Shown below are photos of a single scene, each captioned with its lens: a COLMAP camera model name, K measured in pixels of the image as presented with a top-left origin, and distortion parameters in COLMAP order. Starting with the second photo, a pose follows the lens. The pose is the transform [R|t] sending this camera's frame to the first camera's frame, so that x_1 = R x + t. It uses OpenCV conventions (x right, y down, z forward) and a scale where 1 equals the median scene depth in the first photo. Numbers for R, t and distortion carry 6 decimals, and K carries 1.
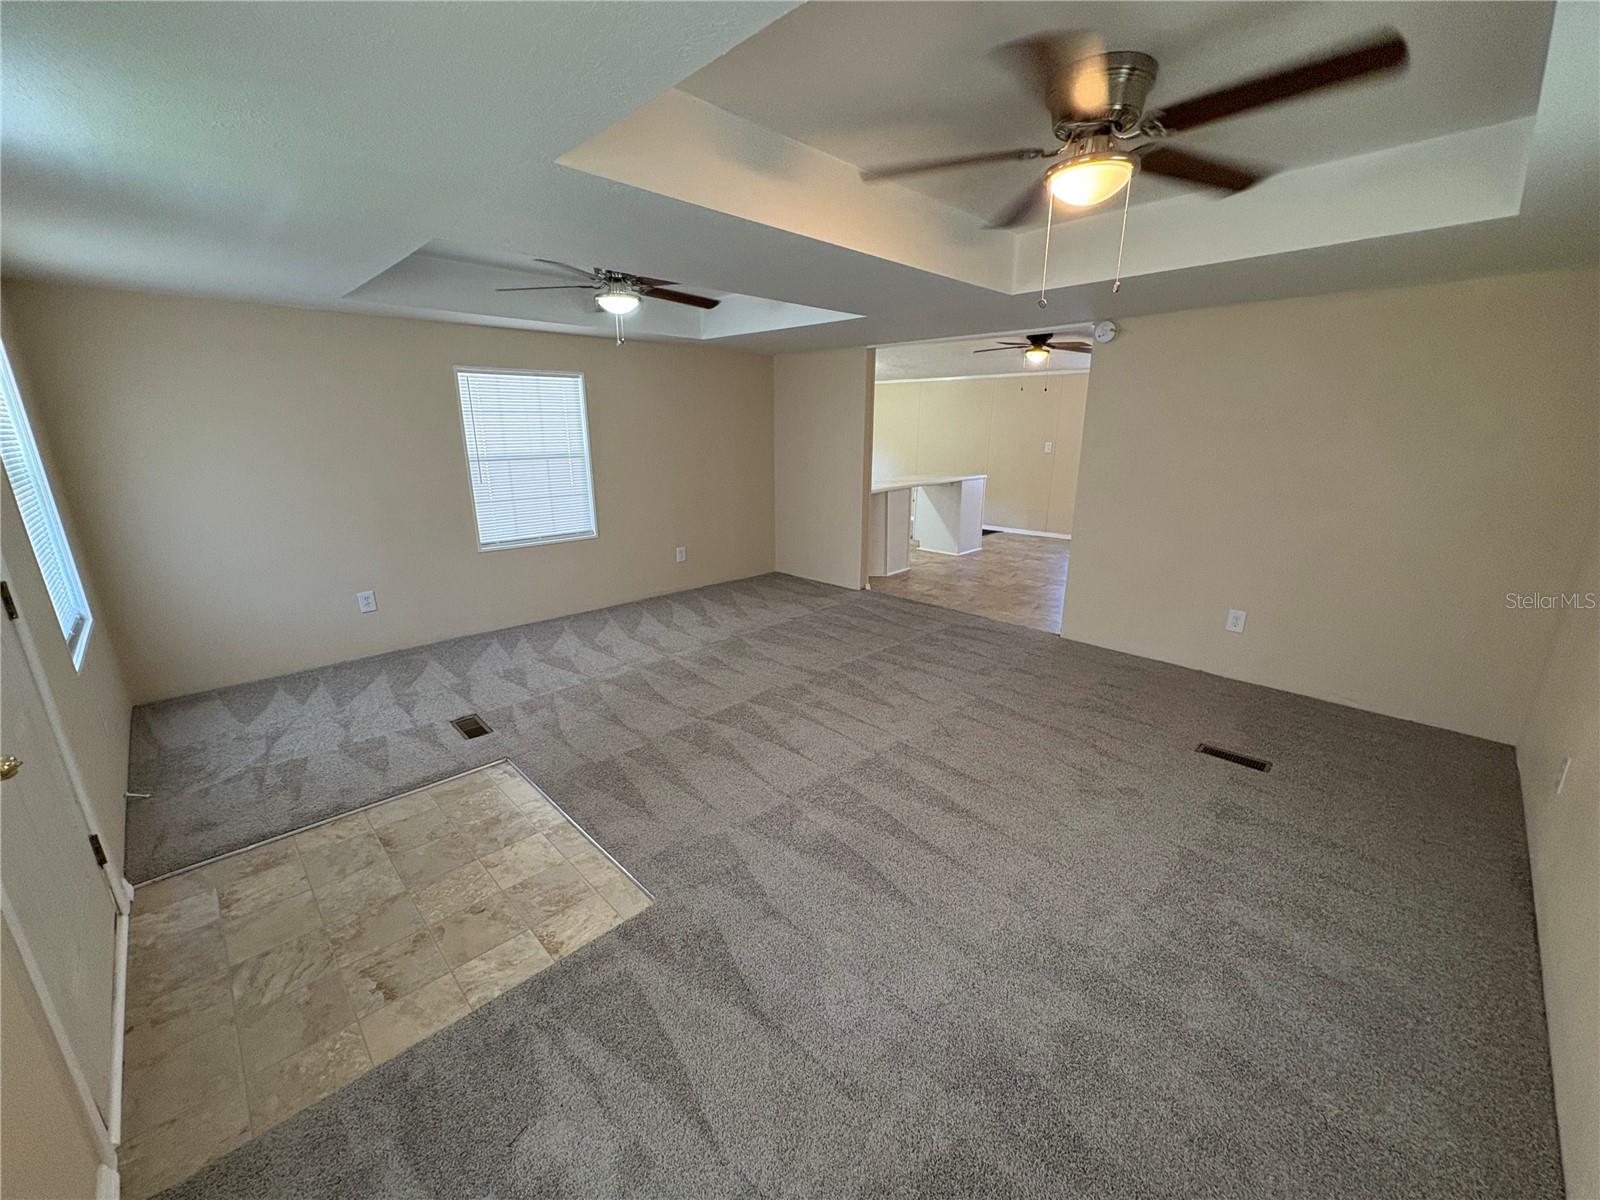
lens RADIAL K [[636.5, 0, 798.8], [0, 636.5, 604.0], [0, 0, 1]] dist [0.007784, -0.000475]
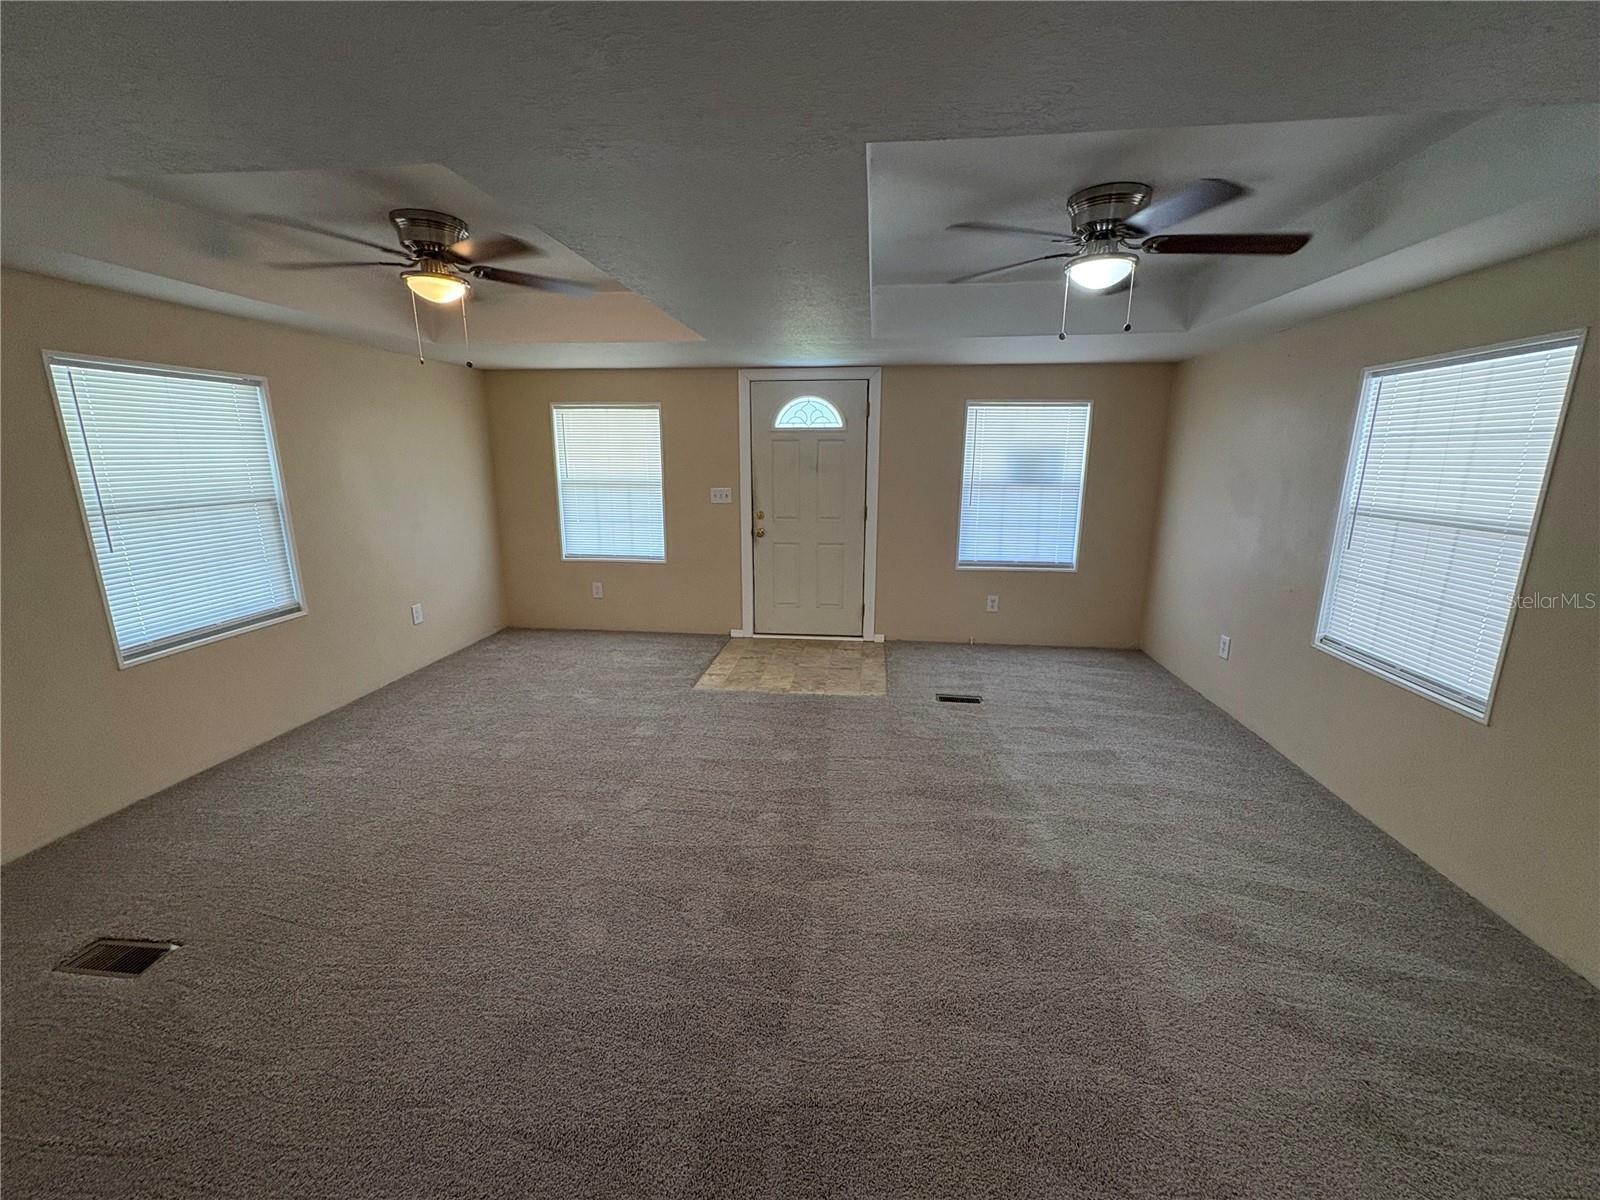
lens RADIAL K [[636.5, 0, 803.9], [0, 636.5, 597.5], [0, 0, 1]] dist [0.007784, -0.000475]
pose [[-0.771719, 0.143817, -0.619488, 0.518756], [-0.171763, 0.890760, 0.420765, -0.513626], [0.612329, 0.431118, -0.662715, 1.776593]]
